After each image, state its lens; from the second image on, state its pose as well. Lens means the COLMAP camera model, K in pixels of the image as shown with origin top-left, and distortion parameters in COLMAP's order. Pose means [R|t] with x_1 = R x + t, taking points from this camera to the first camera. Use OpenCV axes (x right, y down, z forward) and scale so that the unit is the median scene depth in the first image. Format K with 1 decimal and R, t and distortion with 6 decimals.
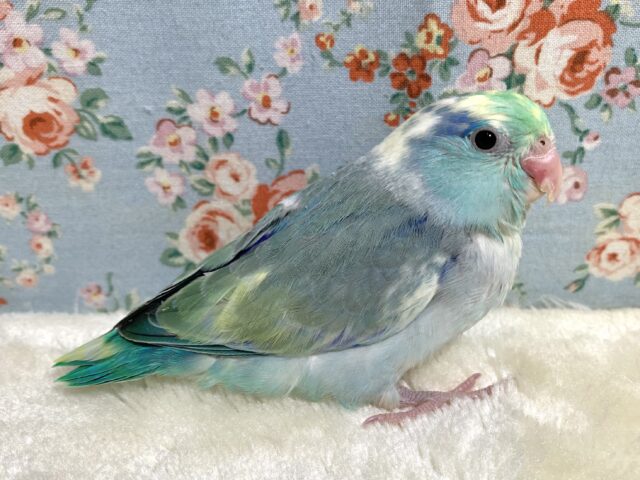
lens RADIAL K [[572.7, 0, 320.0], [0, 572.7, 240.0], [0, 0, 1]] dist [0.039270, -0.150582]
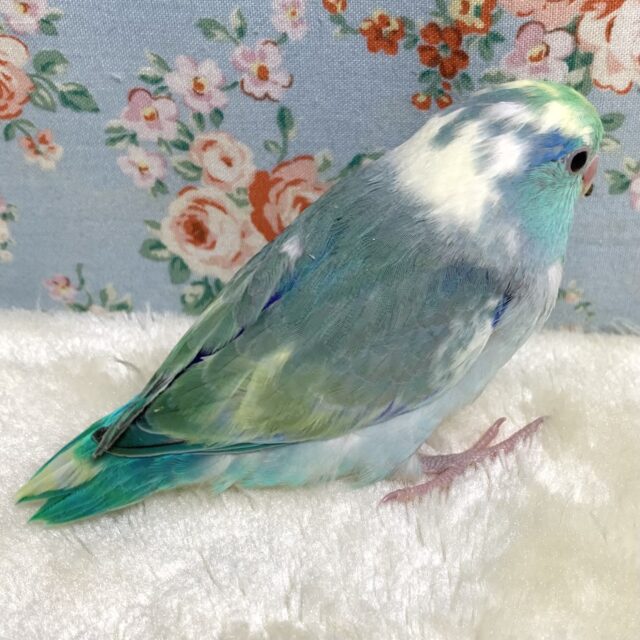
lens RADIAL K [[792.3, 0, 332.3], [0, 792.3, 320.6], [0, 0, 1]] dist [0.002560, -0.067153]
pose [[0.997263, 0.045004, -0.058658, 0.077088], [-0.033517, 0.982378, 0.183877, -0.105749], [0.065899, -0.181407, 0.981198, -0.116067]]
